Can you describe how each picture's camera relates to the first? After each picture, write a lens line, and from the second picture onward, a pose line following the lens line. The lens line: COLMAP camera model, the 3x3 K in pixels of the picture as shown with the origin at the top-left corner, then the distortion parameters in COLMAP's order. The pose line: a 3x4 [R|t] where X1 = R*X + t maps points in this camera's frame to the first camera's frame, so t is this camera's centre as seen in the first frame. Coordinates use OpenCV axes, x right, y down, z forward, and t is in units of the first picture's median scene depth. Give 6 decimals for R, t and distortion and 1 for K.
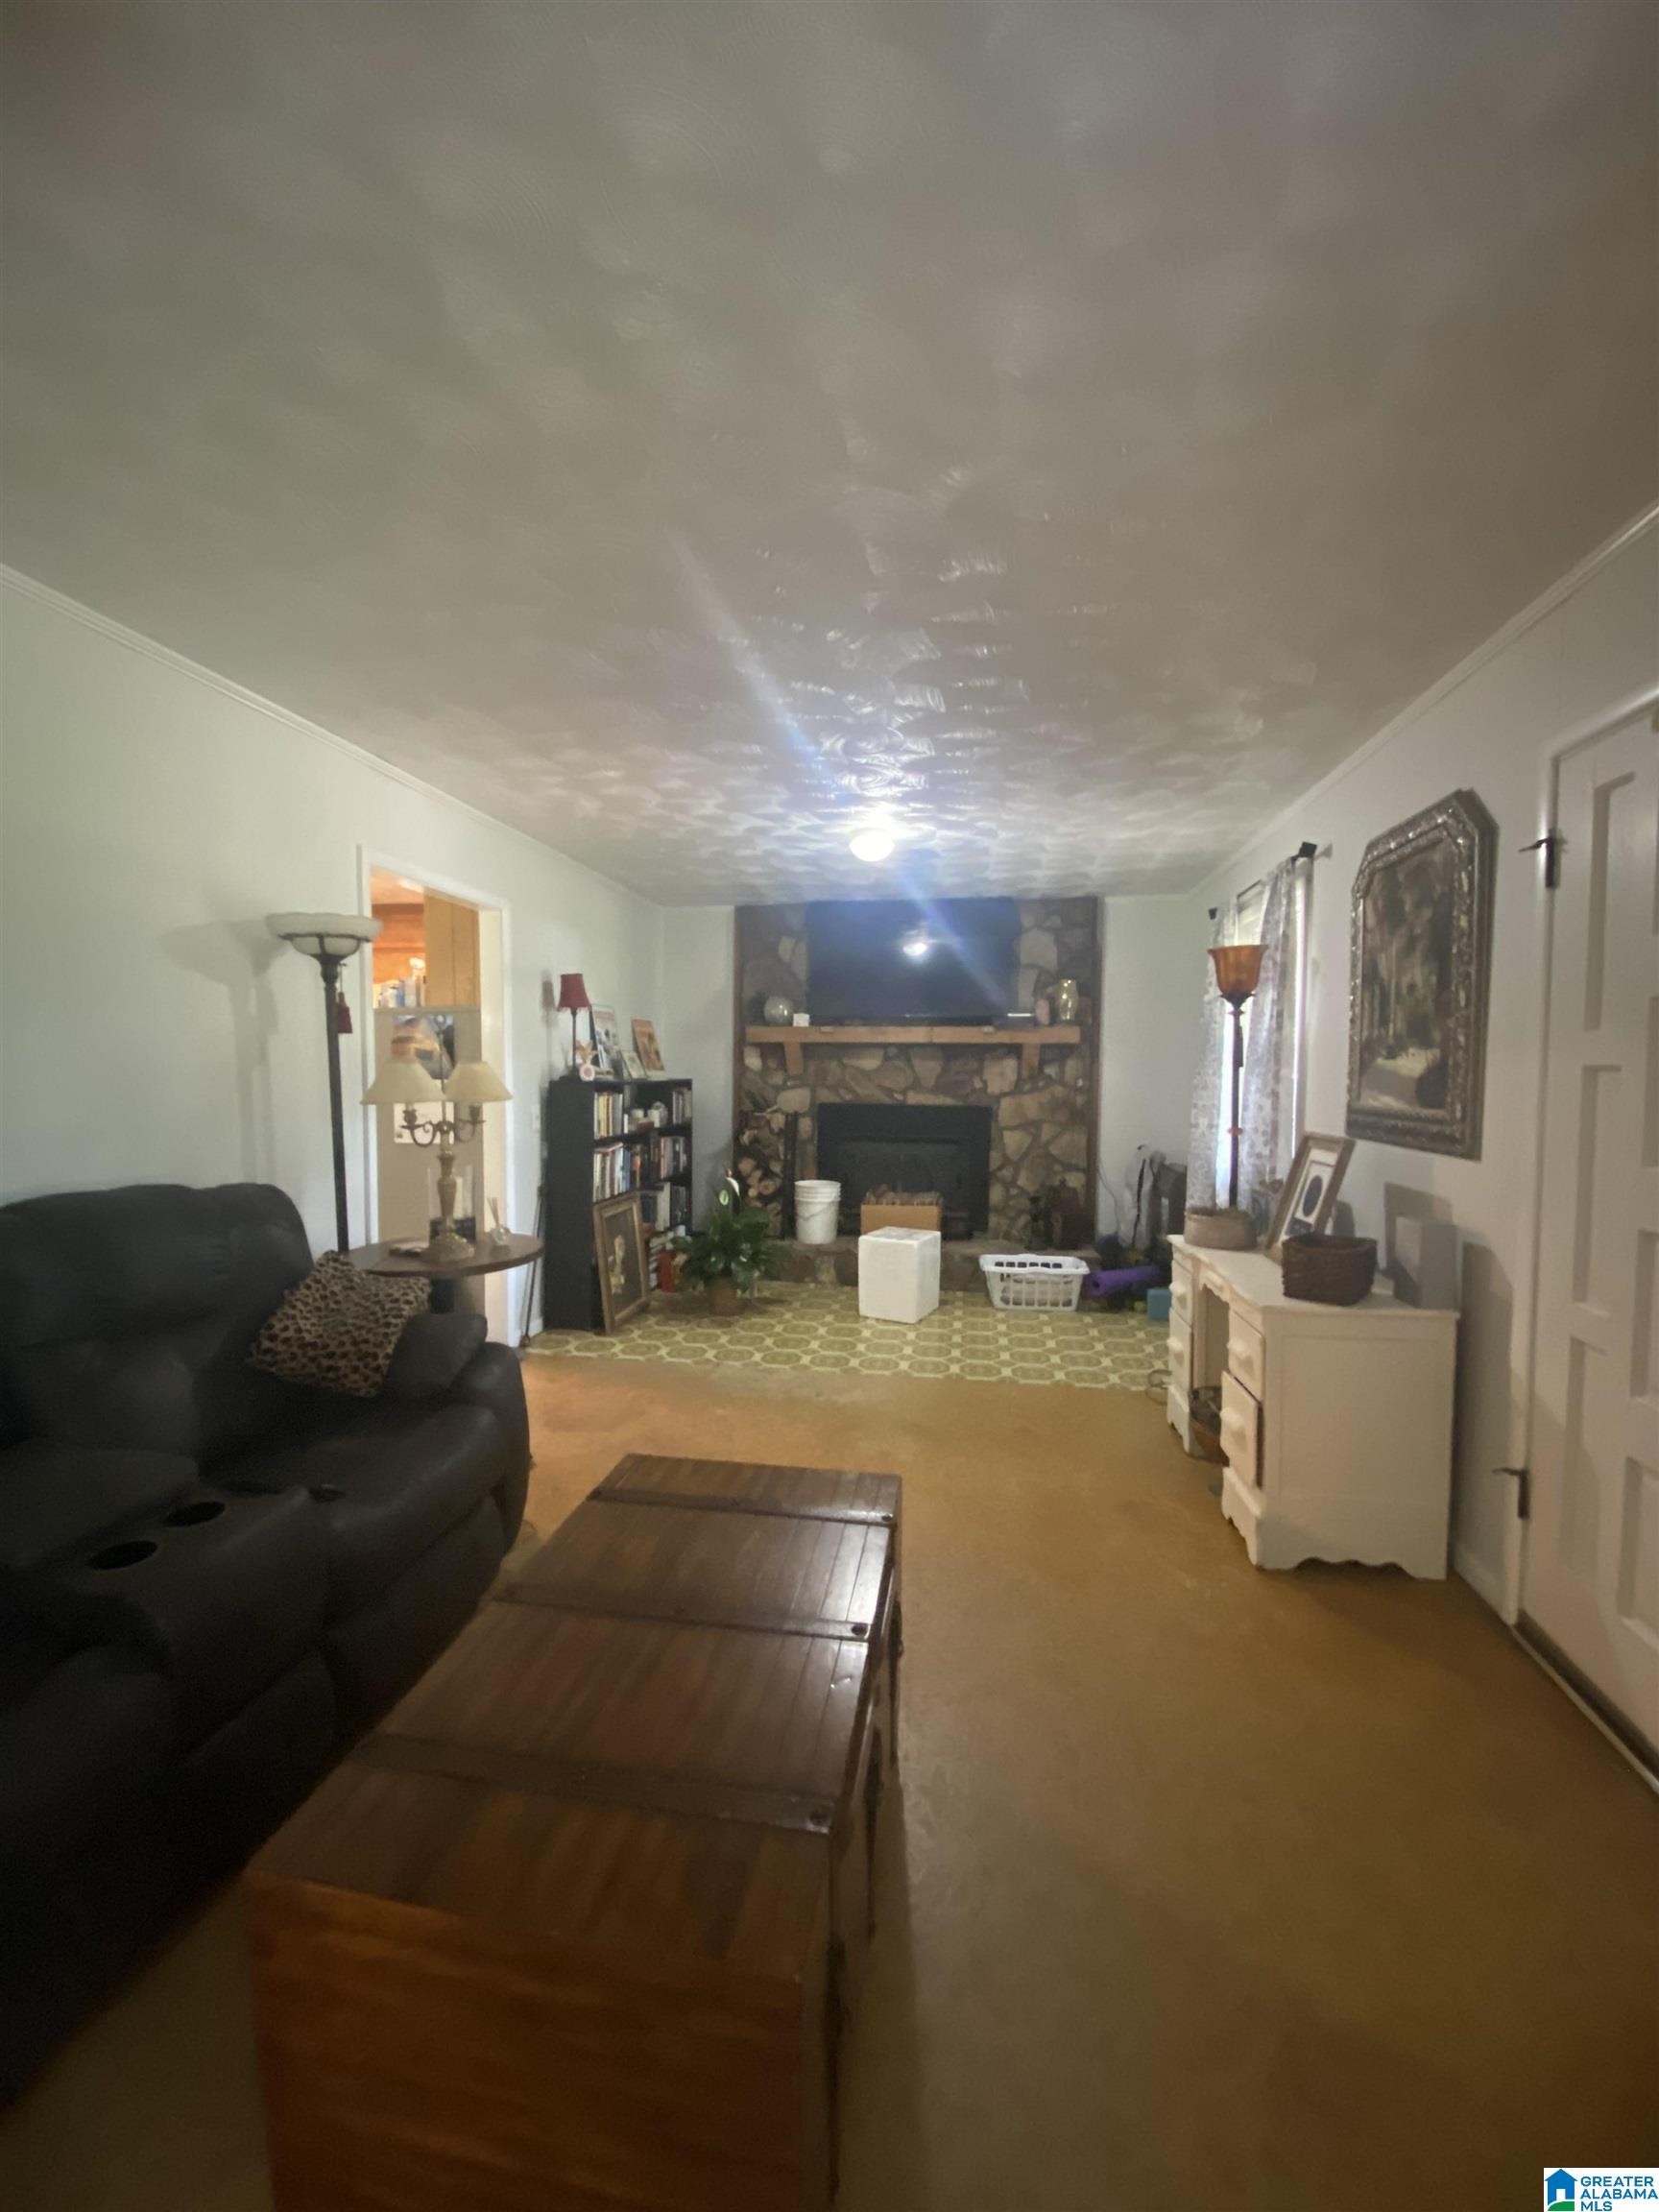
lens RADIAL K [[905.5, 0, 833.4], [0, 905.5, 1111.2], [0, 0, 1]] dist [0.016410, -0.020027]
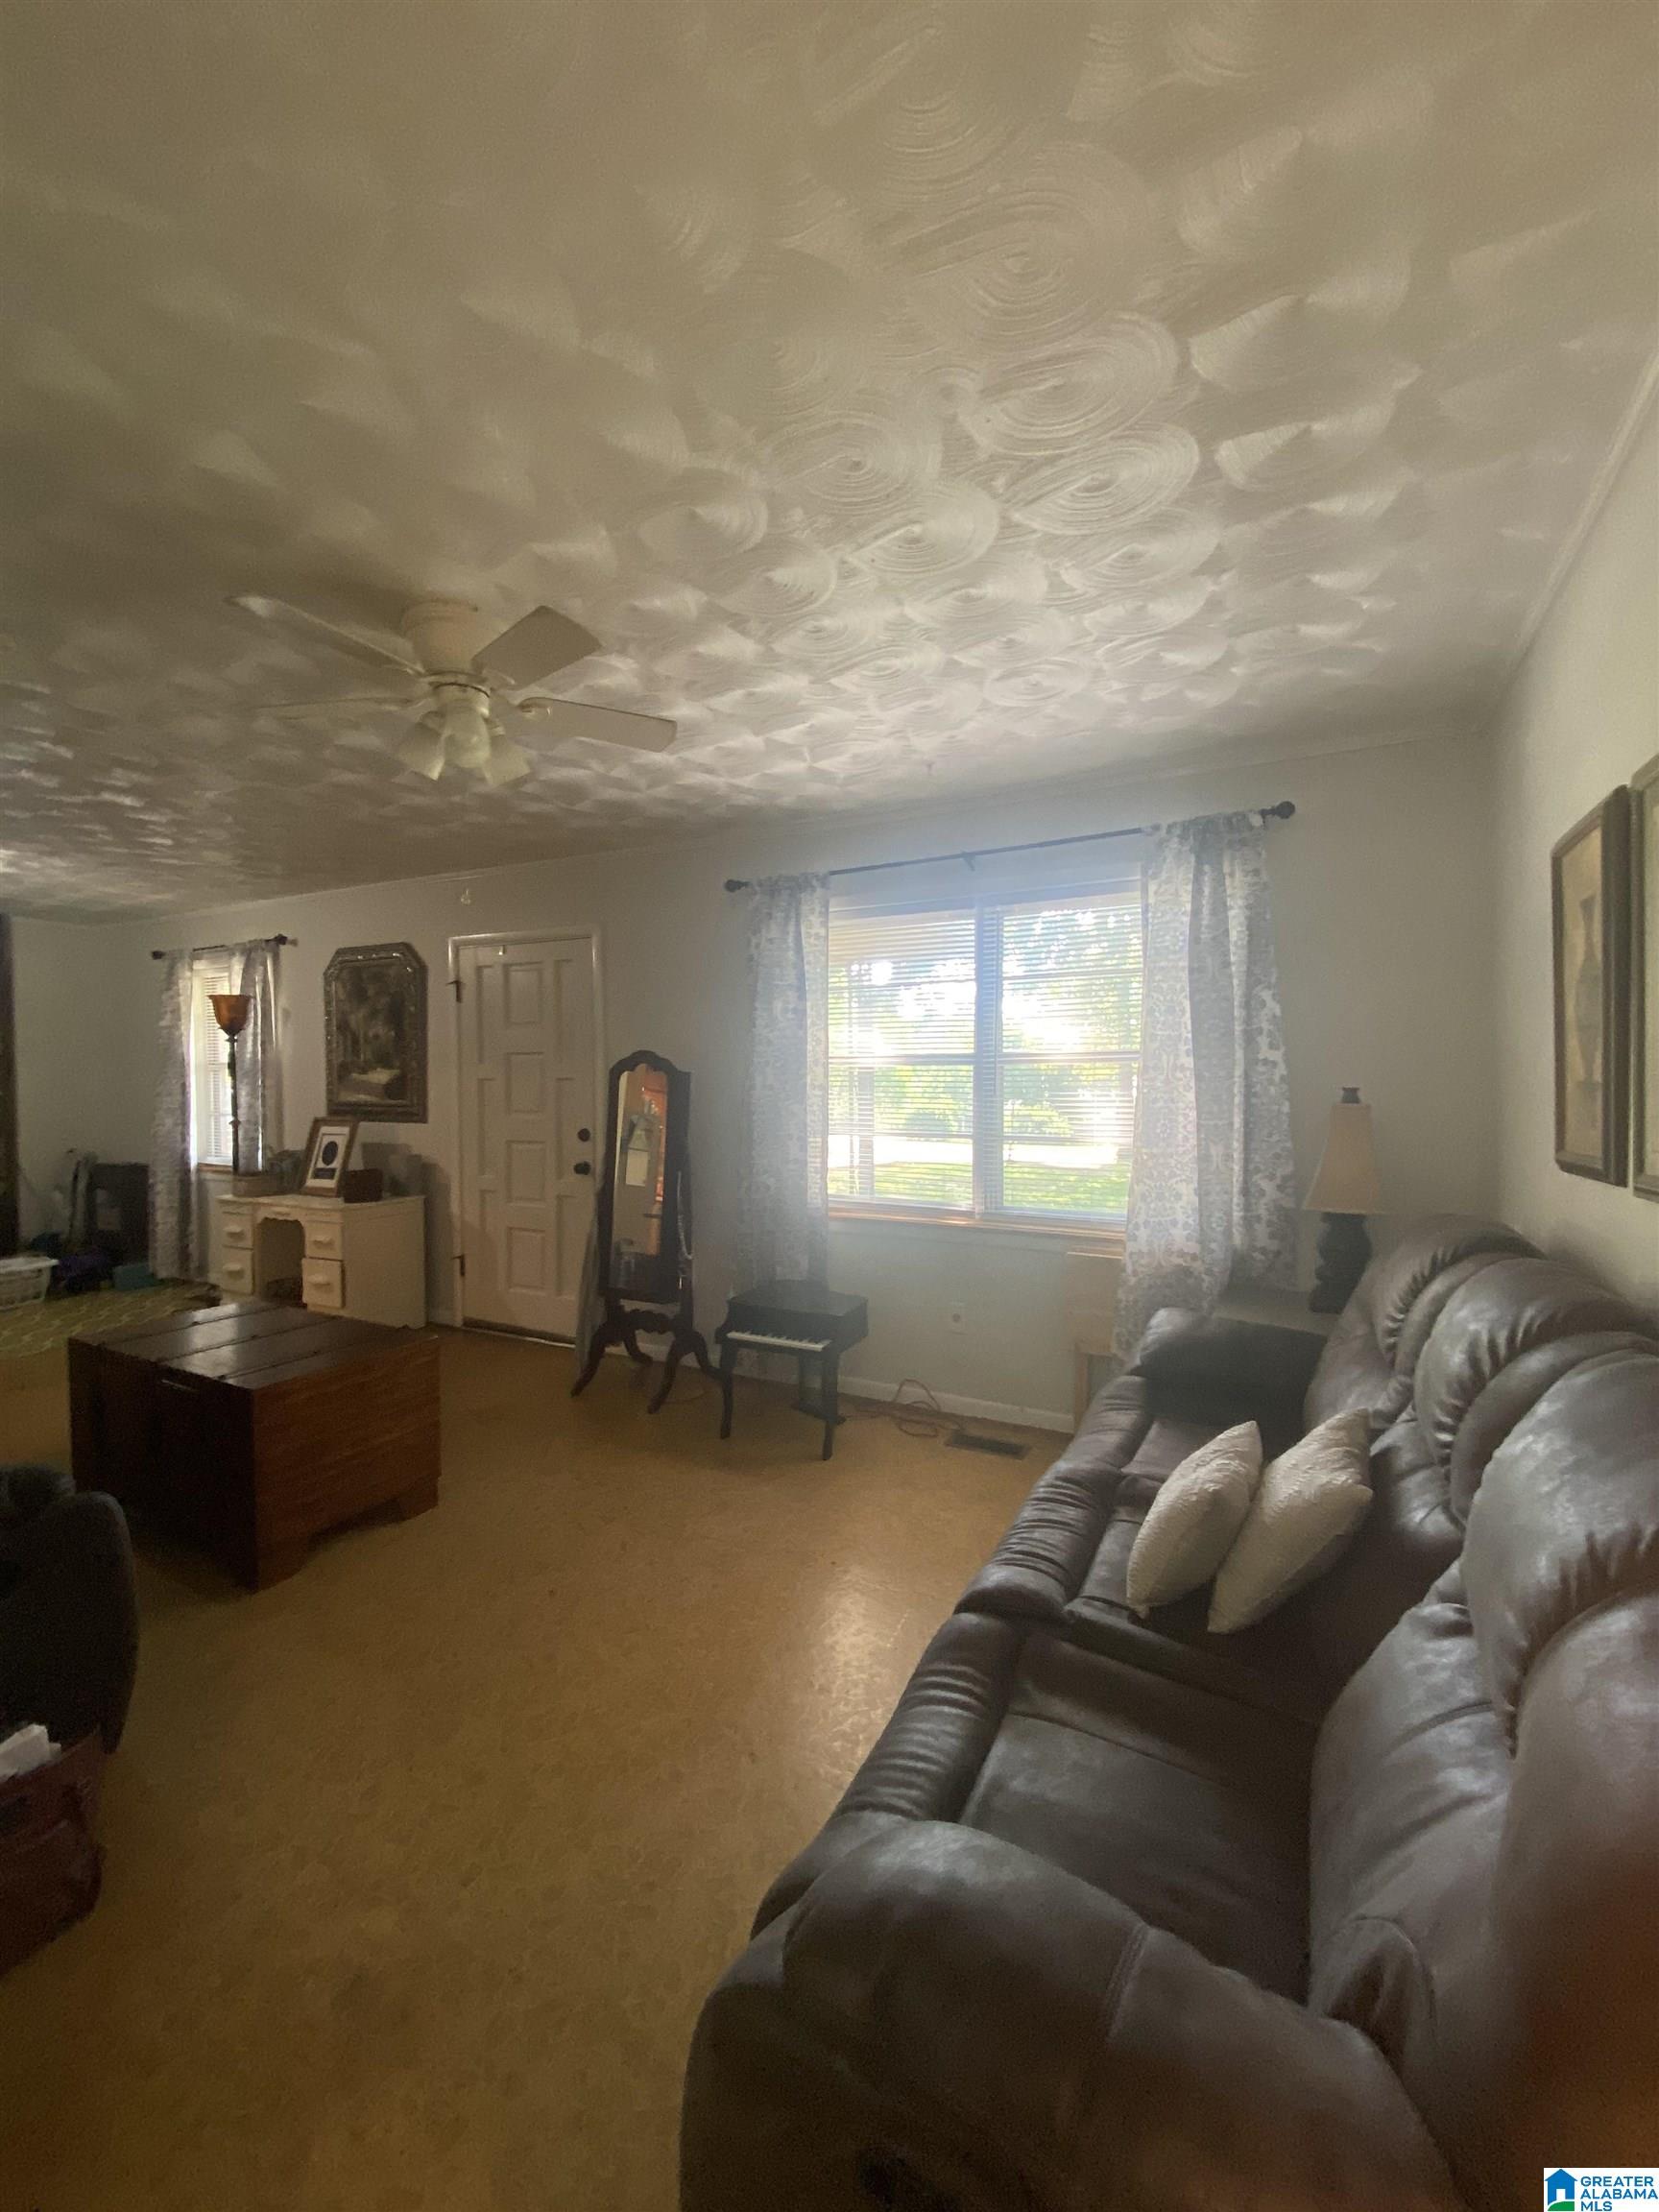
lens RADIAL K [[905.5, 0, 833.4], [0, 905.5, 1111.2], [0, 0, 1]] dist [0.016410, -0.020027]
pose [[0.328311, -0.046473, 0.943426, -0.430773], [0.049856, 0.998249, 0.031823, 0.003284], [-0.943253, 0.036588, 0.330053, -0.262837]]
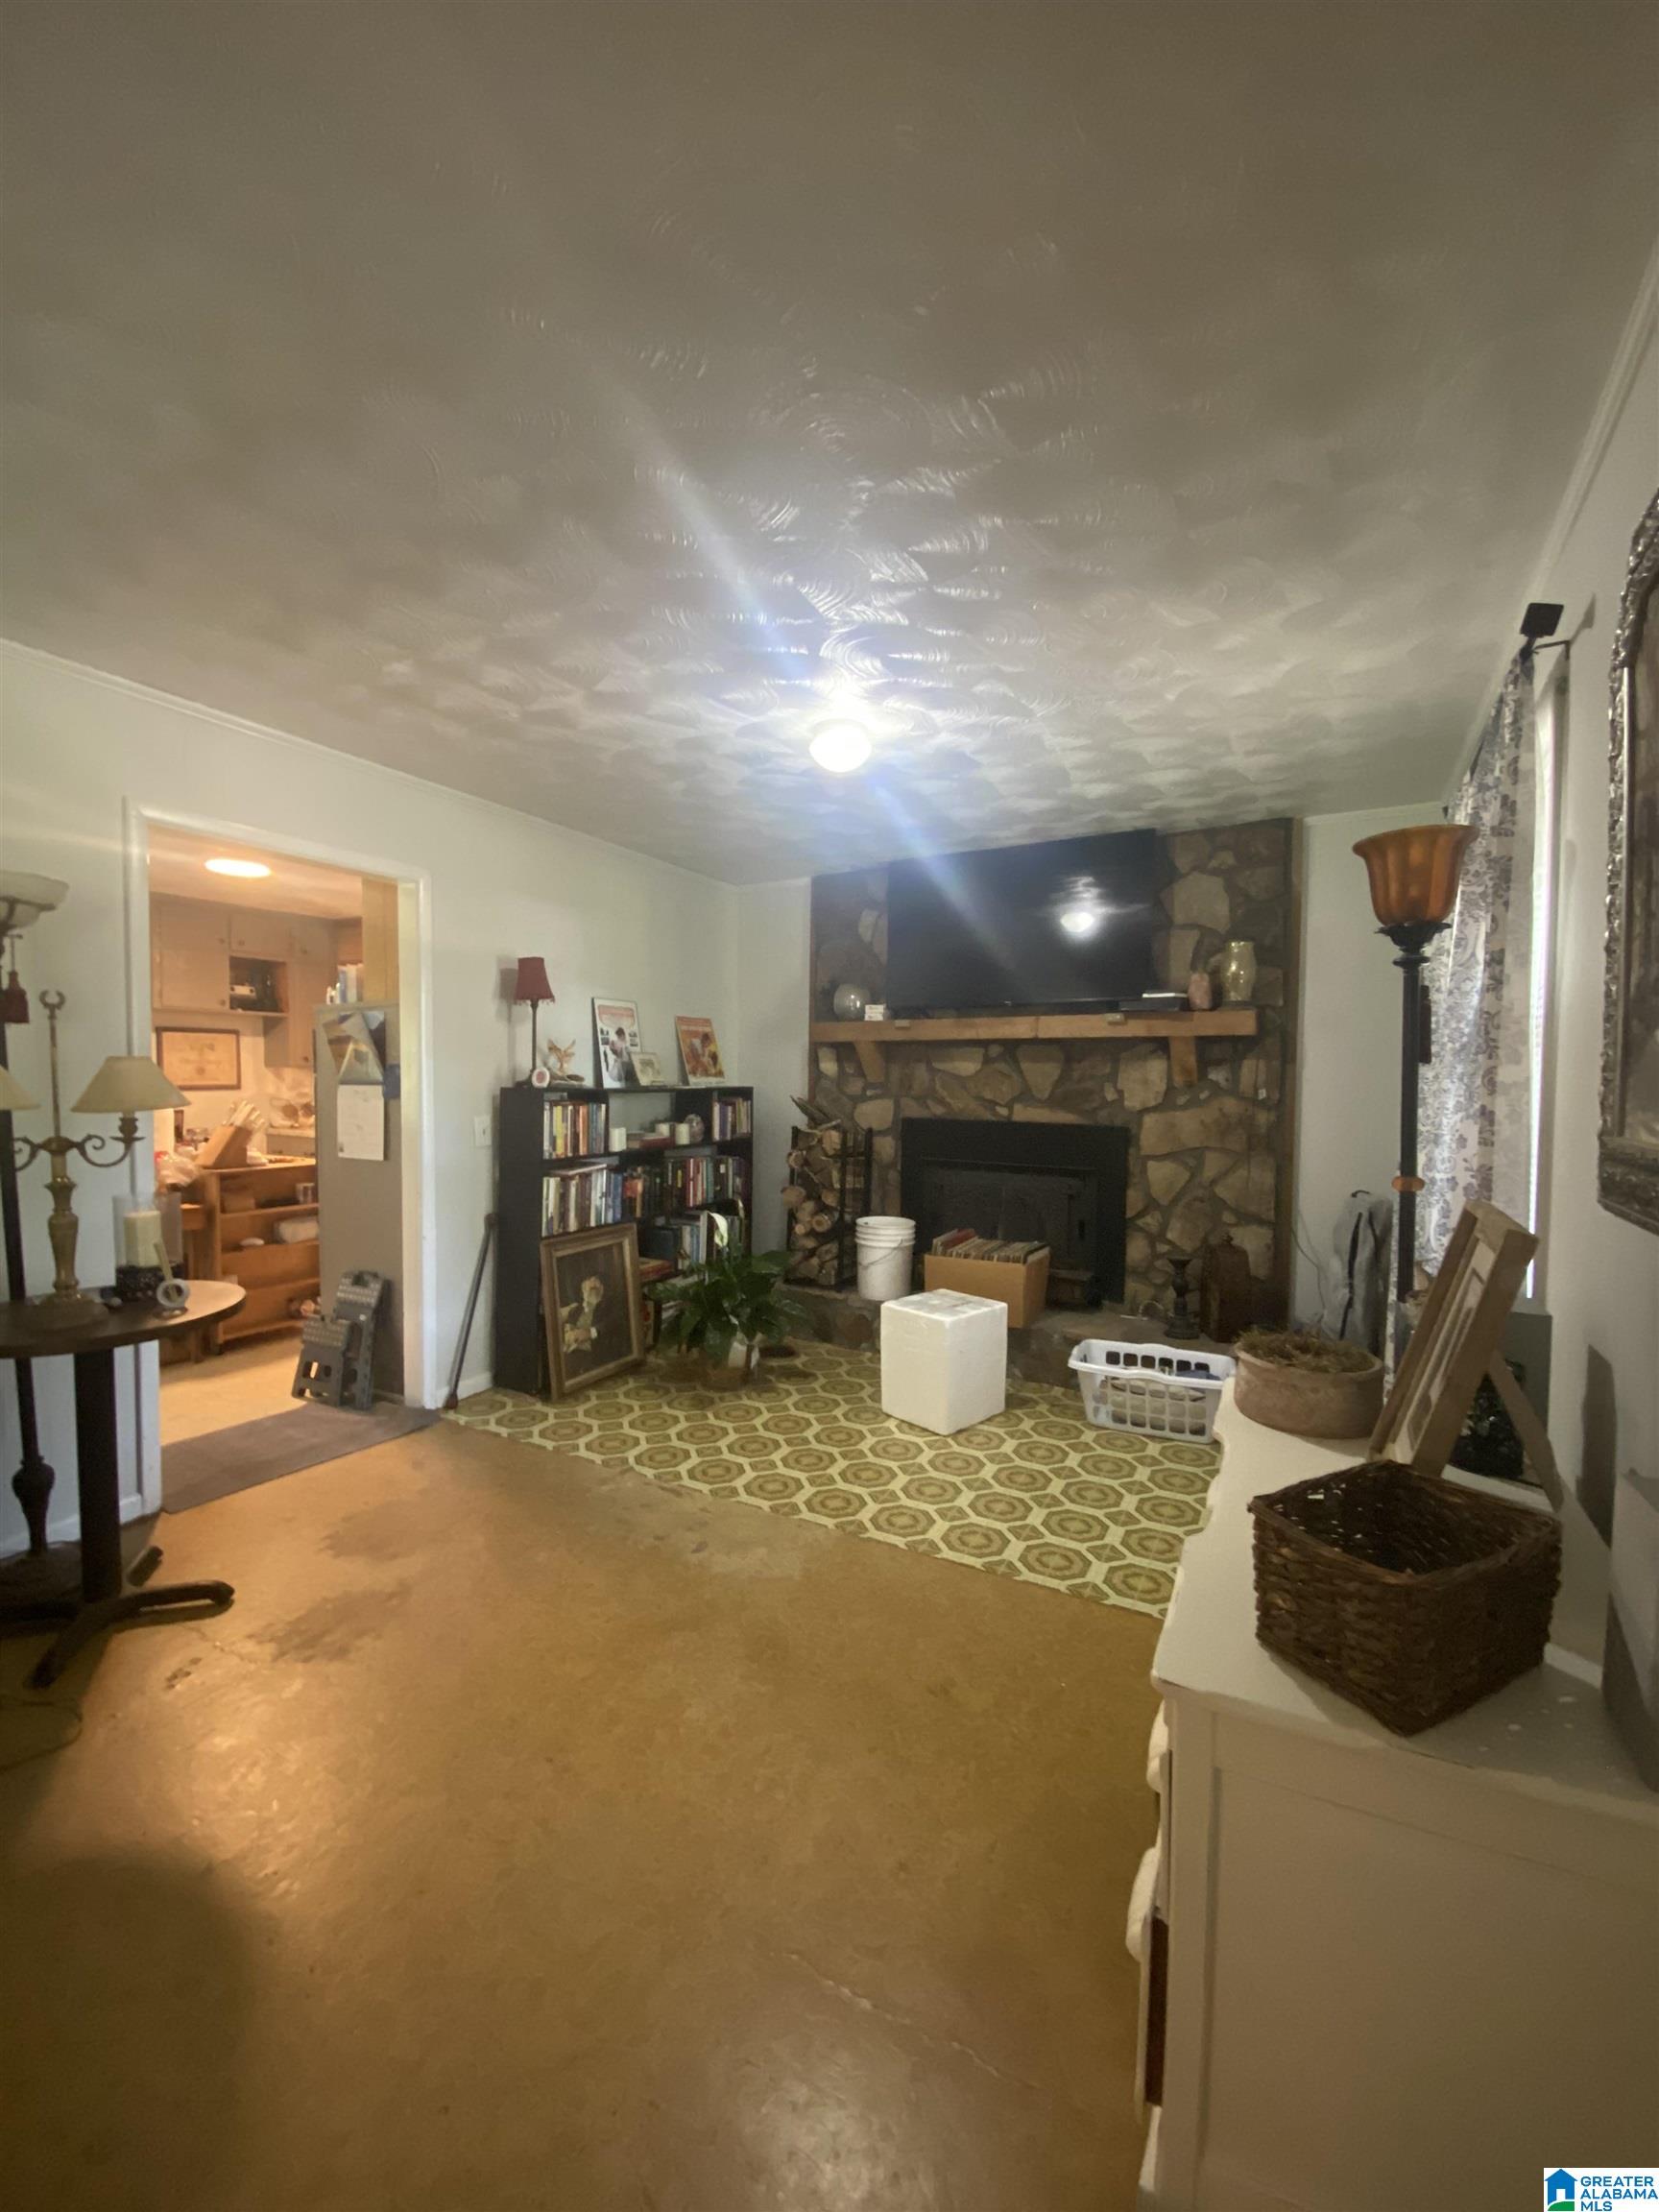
lens RADIAL K [[905.5, 0, 833.4], [0, 905.5, 1111.2], [0, 0, 1]] dist [0.016410, -0.020027]
pose [[0.940755, 0.011732, -0.338885, 0.222708], [-0.016015, 0.999823, -0.009847, -0.007297], [0.338710, 0.014691, 0.940776, 0.282813]]
